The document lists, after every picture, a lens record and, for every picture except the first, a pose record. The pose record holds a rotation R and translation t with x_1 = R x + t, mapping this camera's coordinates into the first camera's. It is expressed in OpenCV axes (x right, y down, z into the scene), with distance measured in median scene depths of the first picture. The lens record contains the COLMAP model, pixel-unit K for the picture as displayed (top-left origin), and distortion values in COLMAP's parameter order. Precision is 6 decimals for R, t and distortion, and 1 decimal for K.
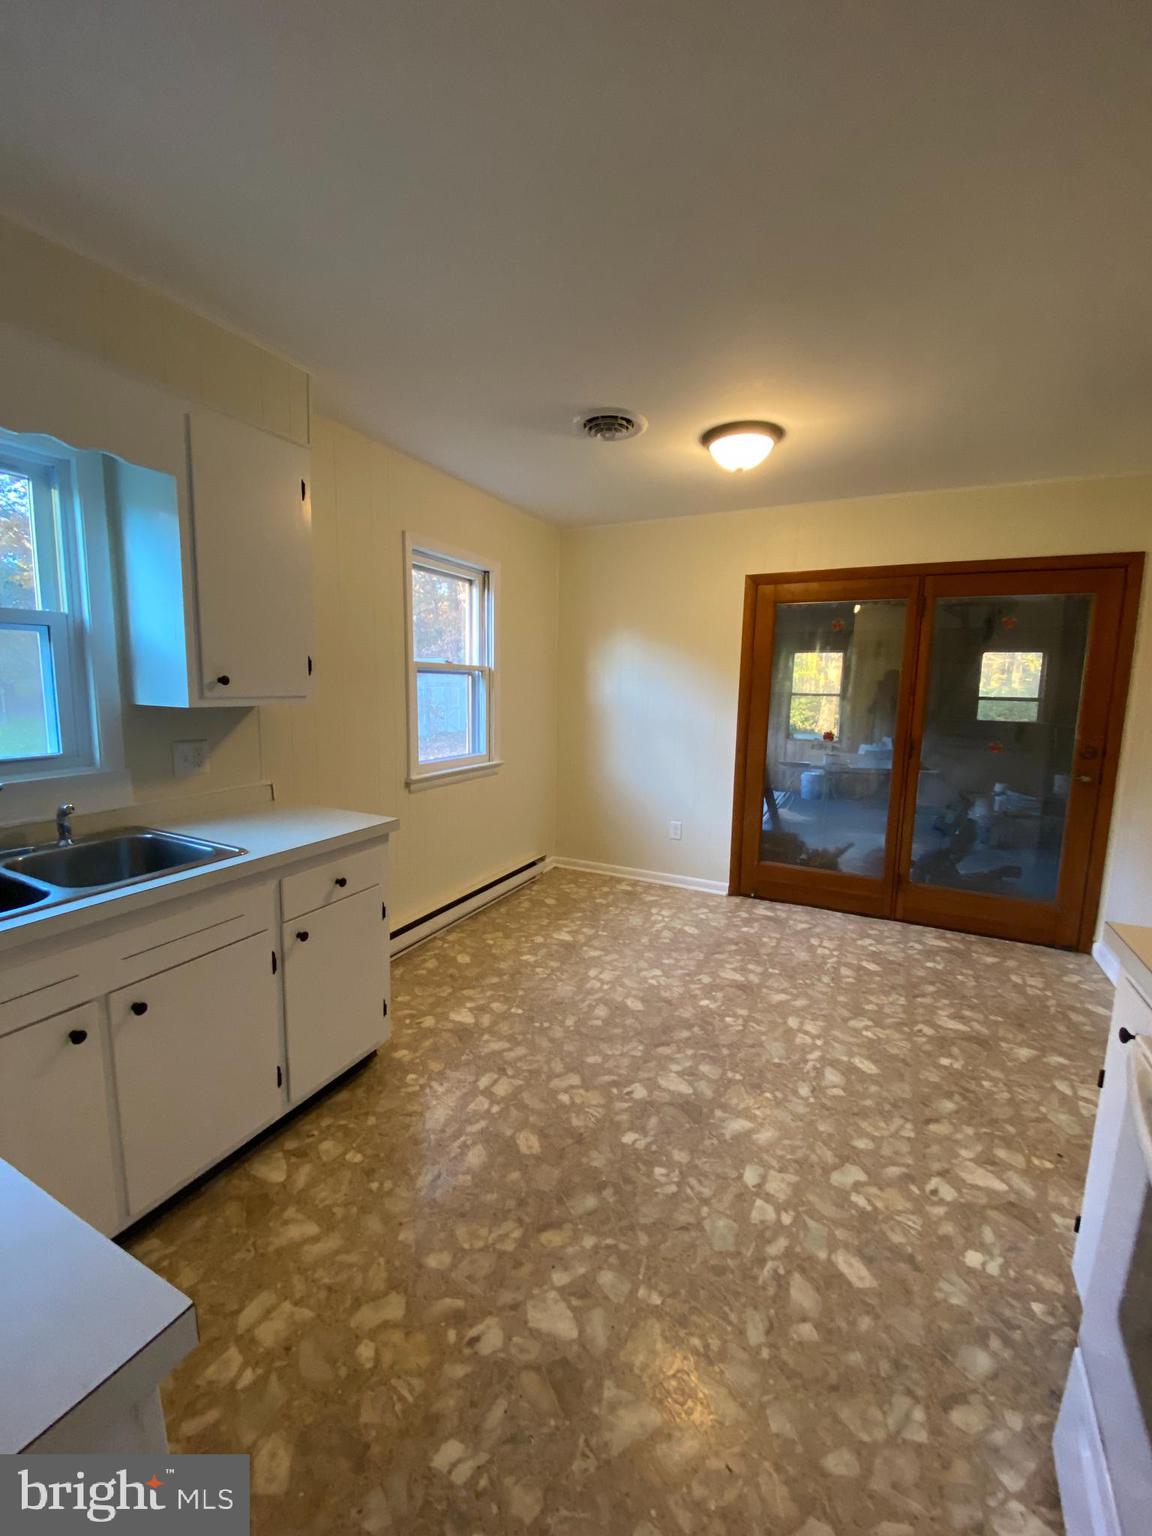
lens RADIAL K [[624.2, 0, 574.7], [0, 624.2, 759.5], [0, 0, 1]] dist [0.019380, -0.019701]
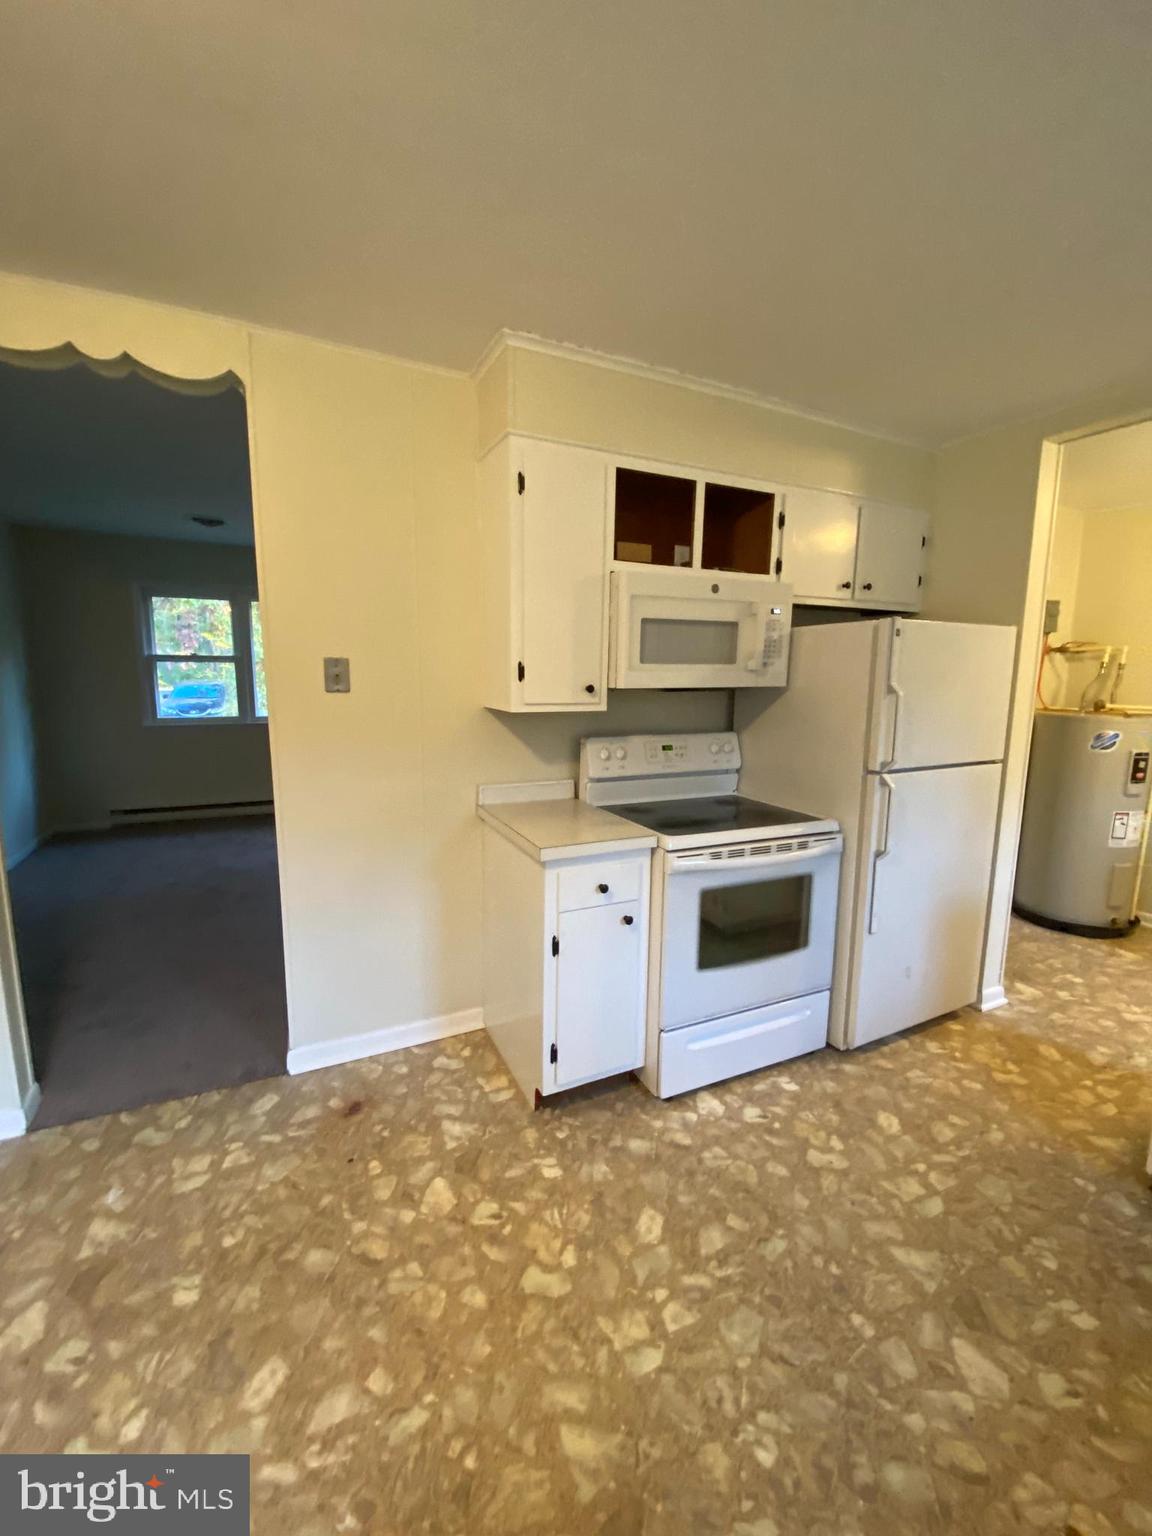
lens RADIAL K [[624.2, 0, 574.7], [0, 624.2, 759.5], [0, 0, 1]] dist [0.019380, -0.019701]
pose [[-0.785399, -0.117269, 0.607781, -0.011666], [0.051581, 0.966076, 0.253055, -0.203325], [-0.616838, 0.230099, -0.752706, 1.462095]]
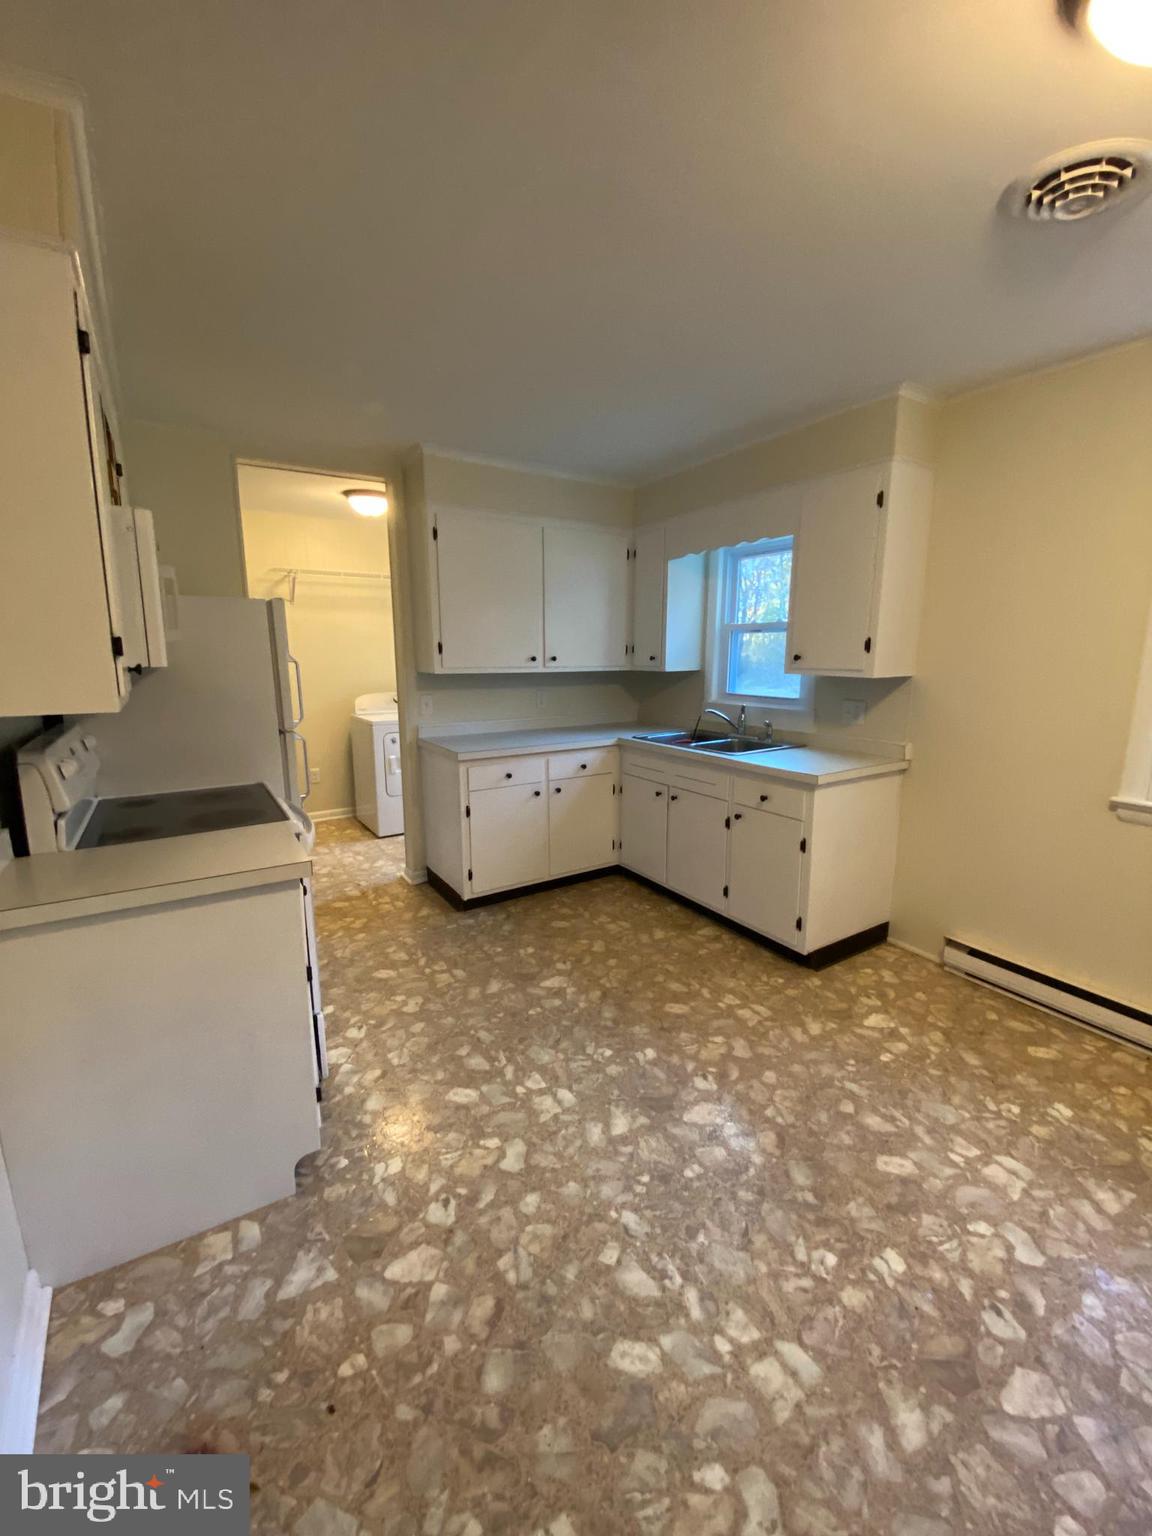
lens RADIAL K [[624.2, 0, 574.7], [0, 624.2, 759.5], [0, 0, 1]] dist [0.019380, -0.019701]
pose [[-0.525124, 0.129290, -0.841147, 1.157833], [-0.121396, 0.966905, 0.224407, -0.174841], [0.842323, 0.219953, -0.492049, 1.456523]]
